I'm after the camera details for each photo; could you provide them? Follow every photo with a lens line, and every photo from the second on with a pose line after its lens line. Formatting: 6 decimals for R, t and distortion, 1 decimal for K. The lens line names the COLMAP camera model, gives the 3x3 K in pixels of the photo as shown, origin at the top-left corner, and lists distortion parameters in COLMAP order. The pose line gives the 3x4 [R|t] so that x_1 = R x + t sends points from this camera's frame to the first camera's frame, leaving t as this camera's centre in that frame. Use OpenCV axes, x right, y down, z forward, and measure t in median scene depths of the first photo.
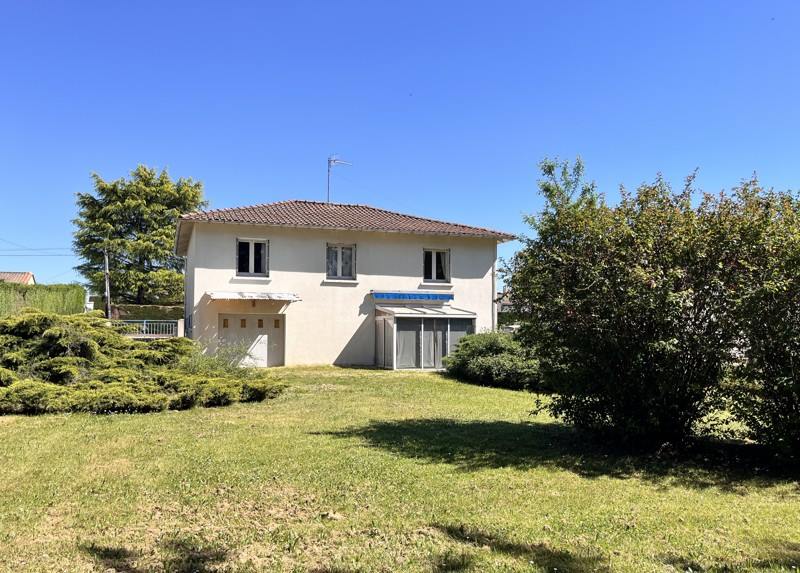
lens RADIAL K [[639.5, 0, 400.0], [0, 639.5, 286.5], [0, 0, 1]] dist [-0.000162, -0.000010]
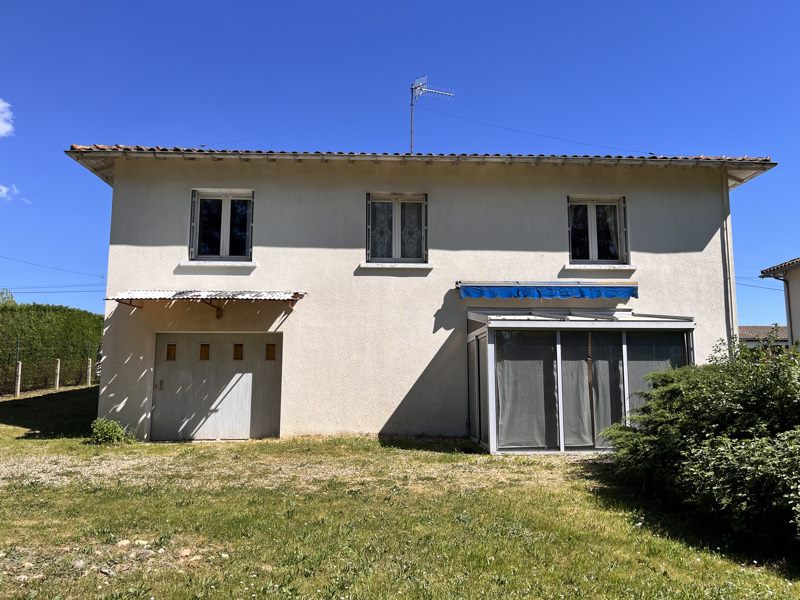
lens RADIAL K [[657.5, 0, 400.5], [0, 657.5, 280.9], [0, 0, 1]] dist [0.032137, 0.000353]
pose [[0.959661, -0.049823, -0.276711, 0.055626], [0.028818, 0.996421, -0.079465, 0.046641], [0.279679, 0.068285, 0.957662, 0.522738]]
